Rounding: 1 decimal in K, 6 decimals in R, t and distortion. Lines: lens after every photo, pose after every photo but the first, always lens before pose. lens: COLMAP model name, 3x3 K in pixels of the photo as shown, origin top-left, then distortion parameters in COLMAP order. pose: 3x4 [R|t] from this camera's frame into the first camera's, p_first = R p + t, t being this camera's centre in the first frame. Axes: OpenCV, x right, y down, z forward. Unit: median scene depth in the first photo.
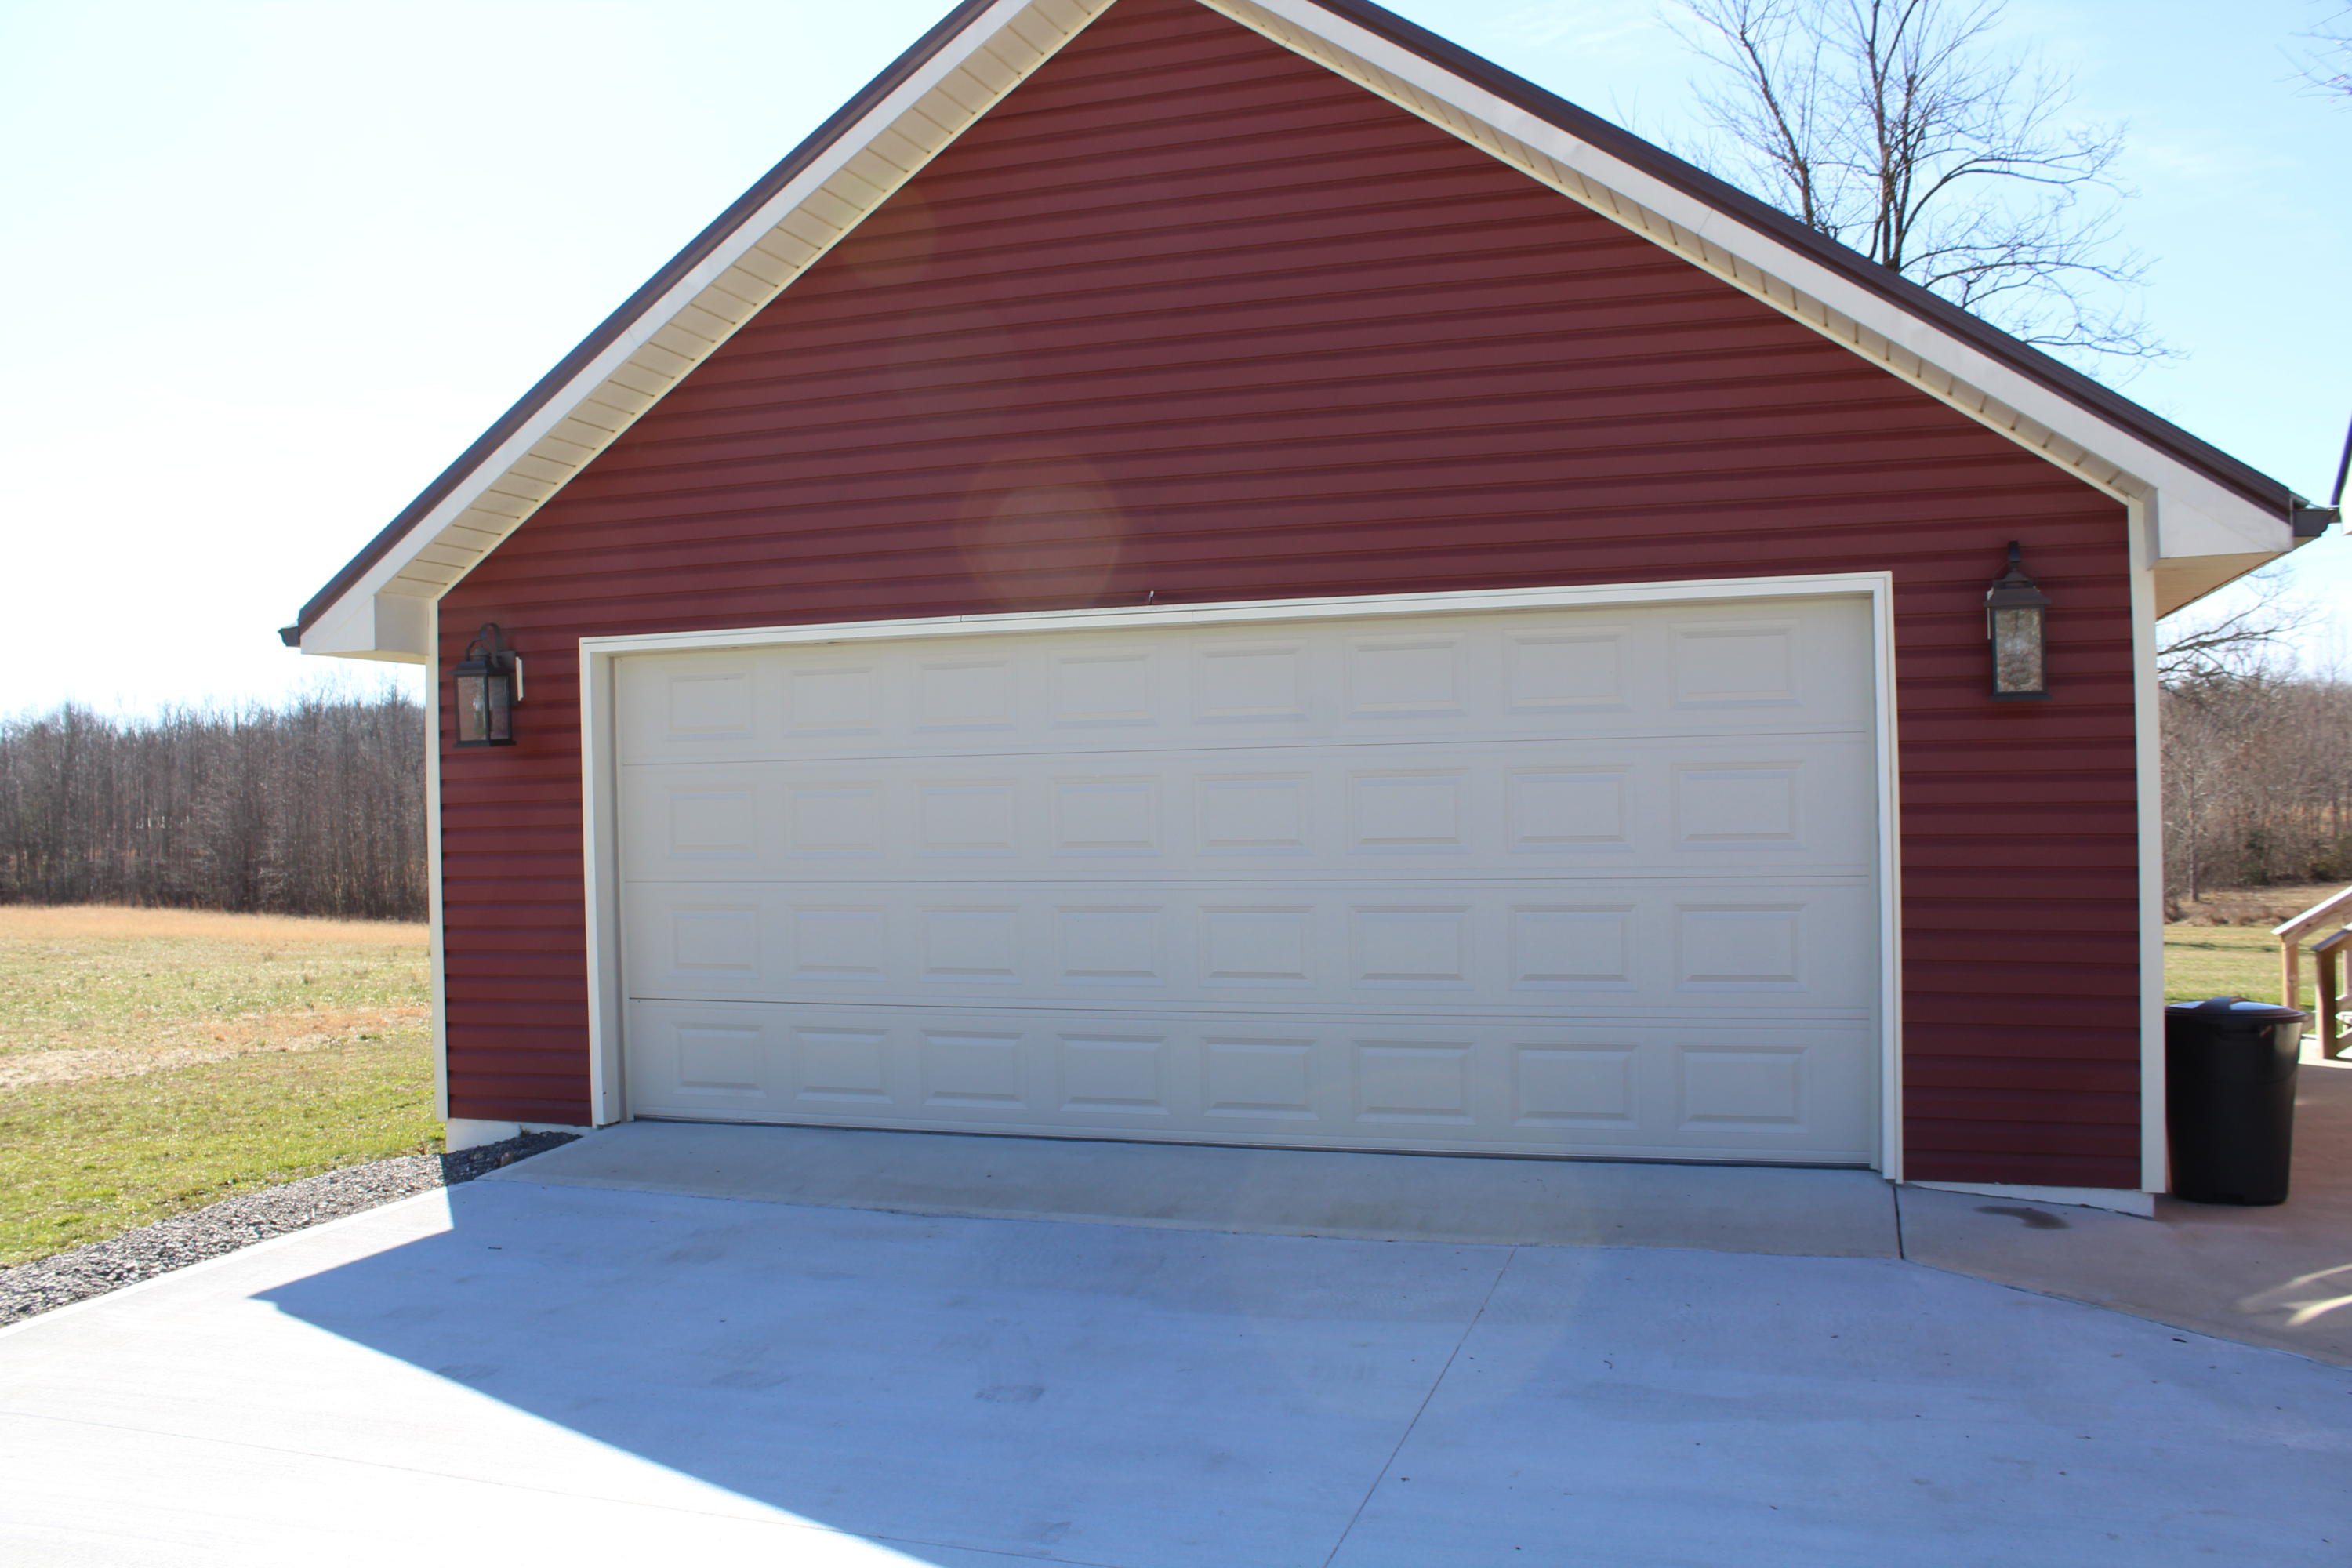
lens RADIAL K [[1938.7, 0, 1197.1], [0, 1938.7, 780.9], [0, 0, 1]] dist [-0.138189, 0.097203]
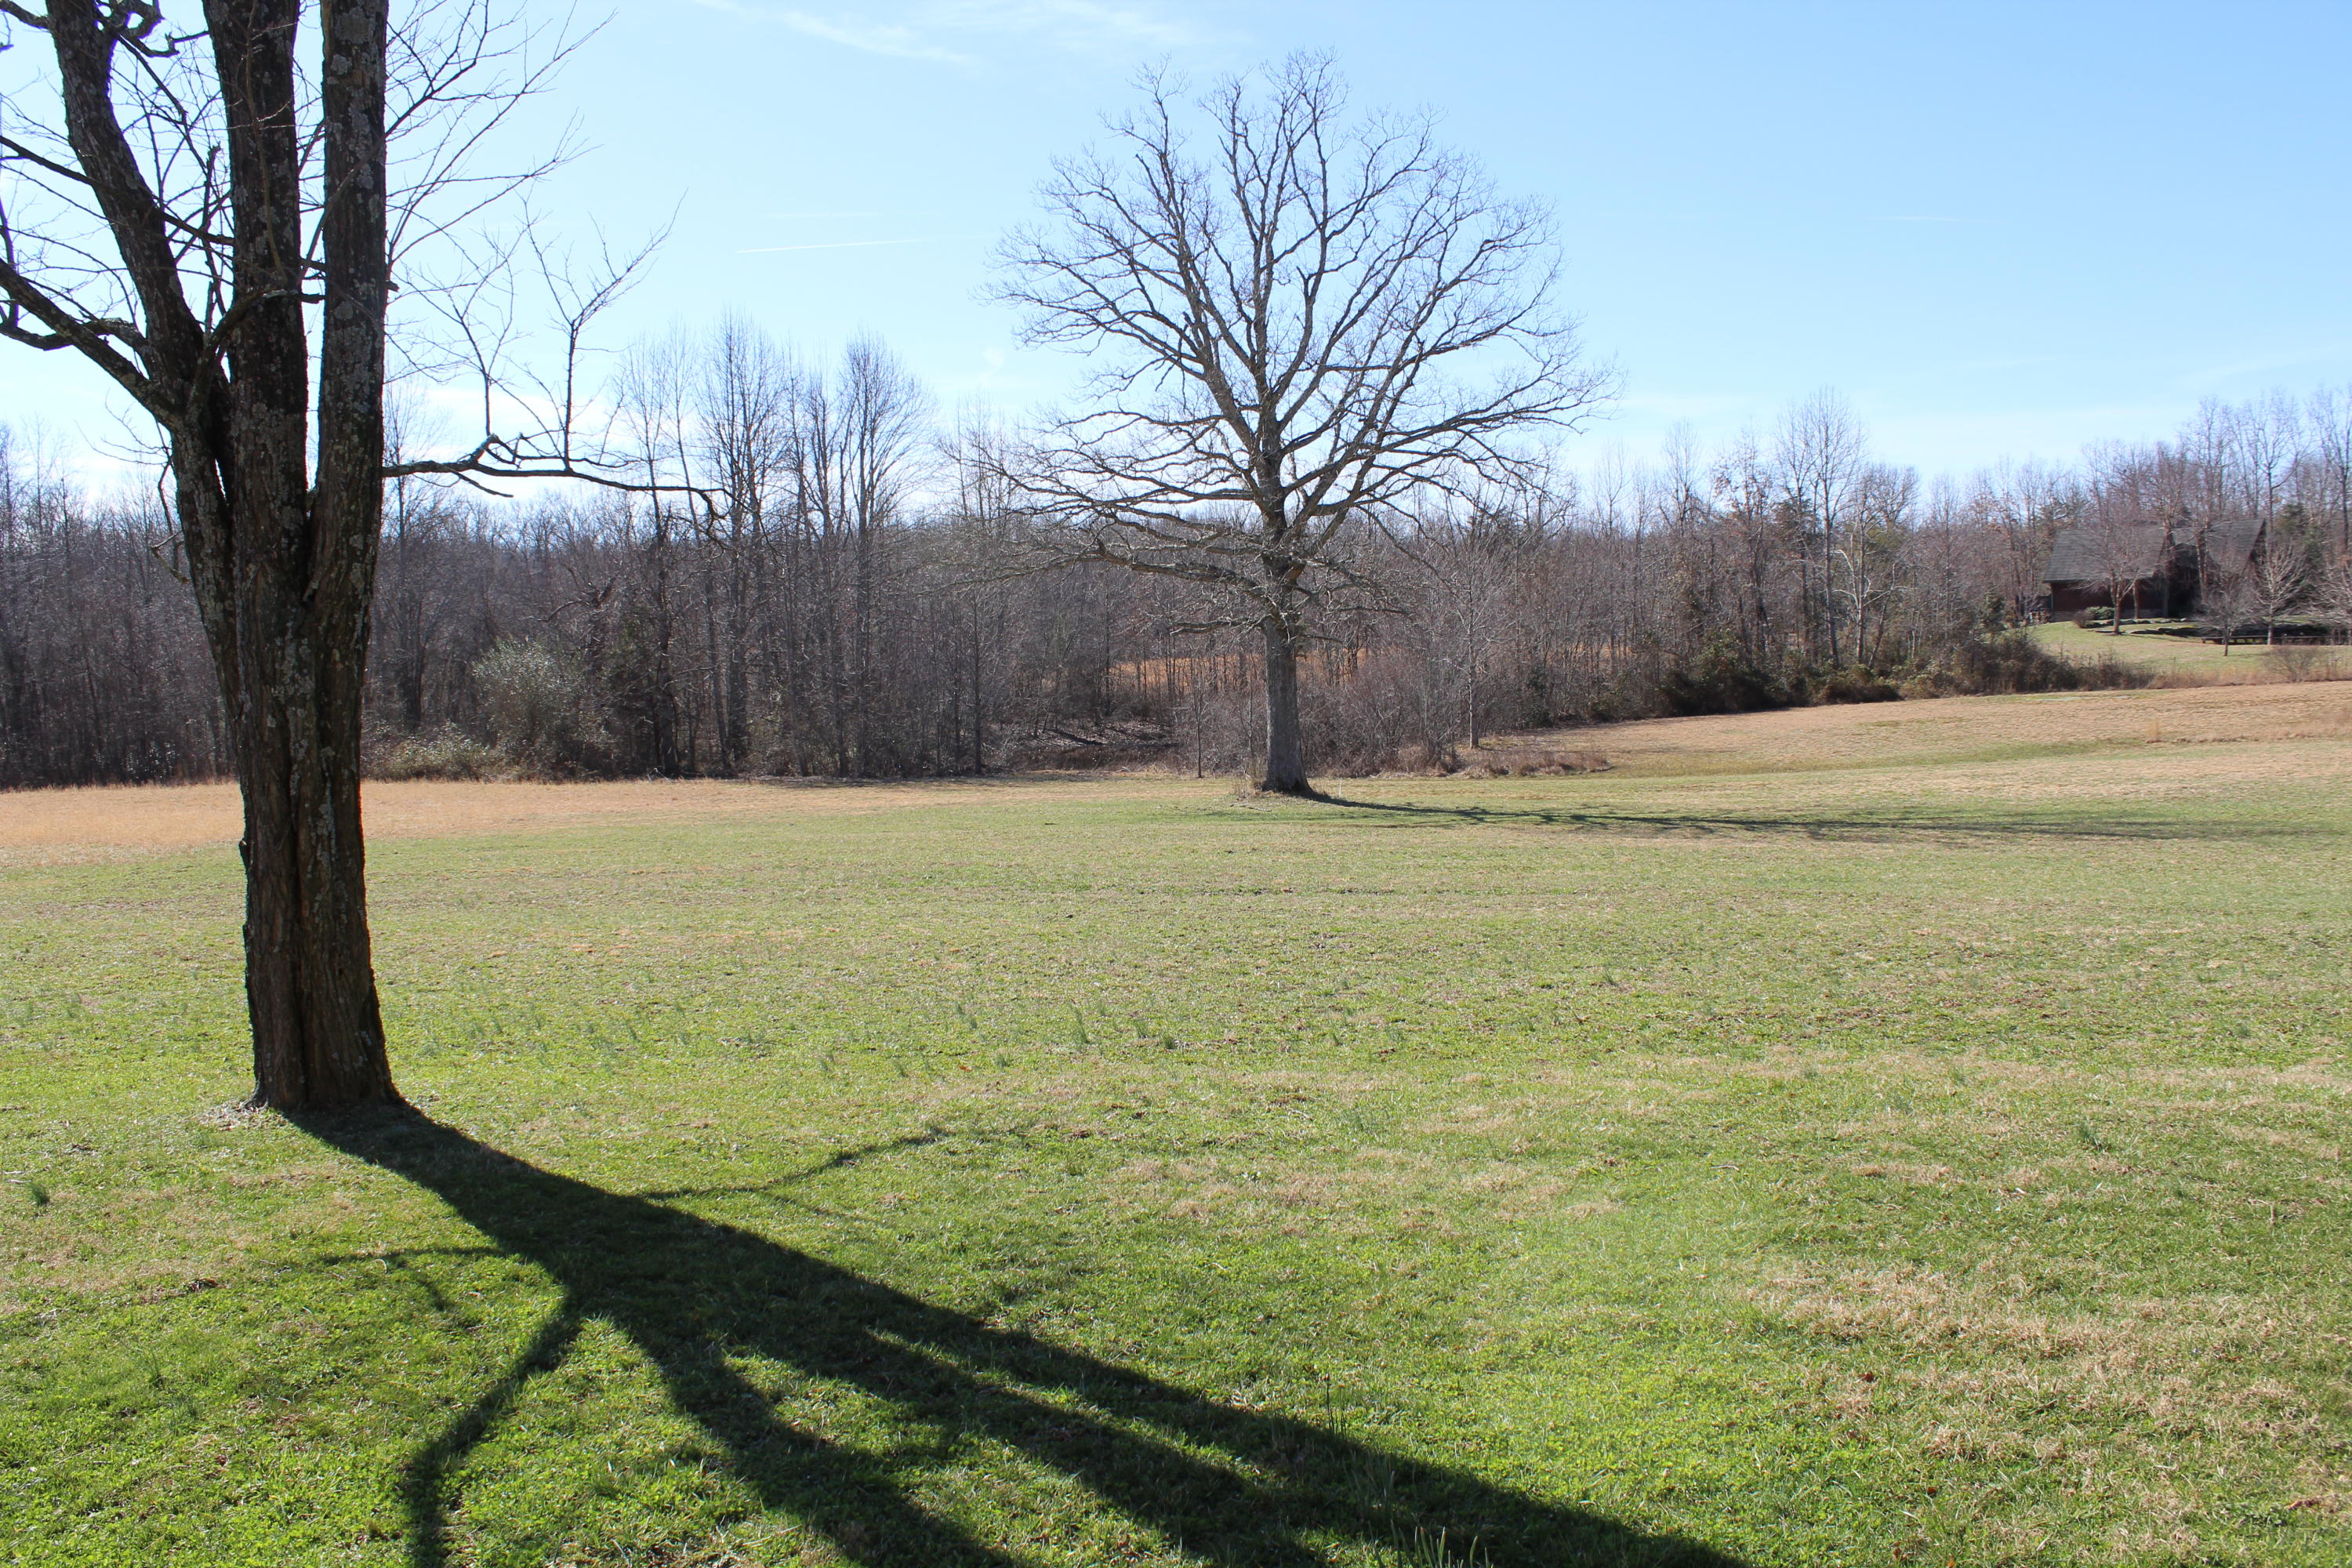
lens RADIAL K [[1938.7, 0, 1176.8], [0, 1938.7, 779.3], [0, 0, 1]] dist [-0.138189, 0.097203]
pose [[0.946286, -0.036687, 0.321242, 0.544234], [0.012812, 0.997016, 0.076121, 0.039702], [-0.323076, -0.067916, 0.943933, 0.947640]]
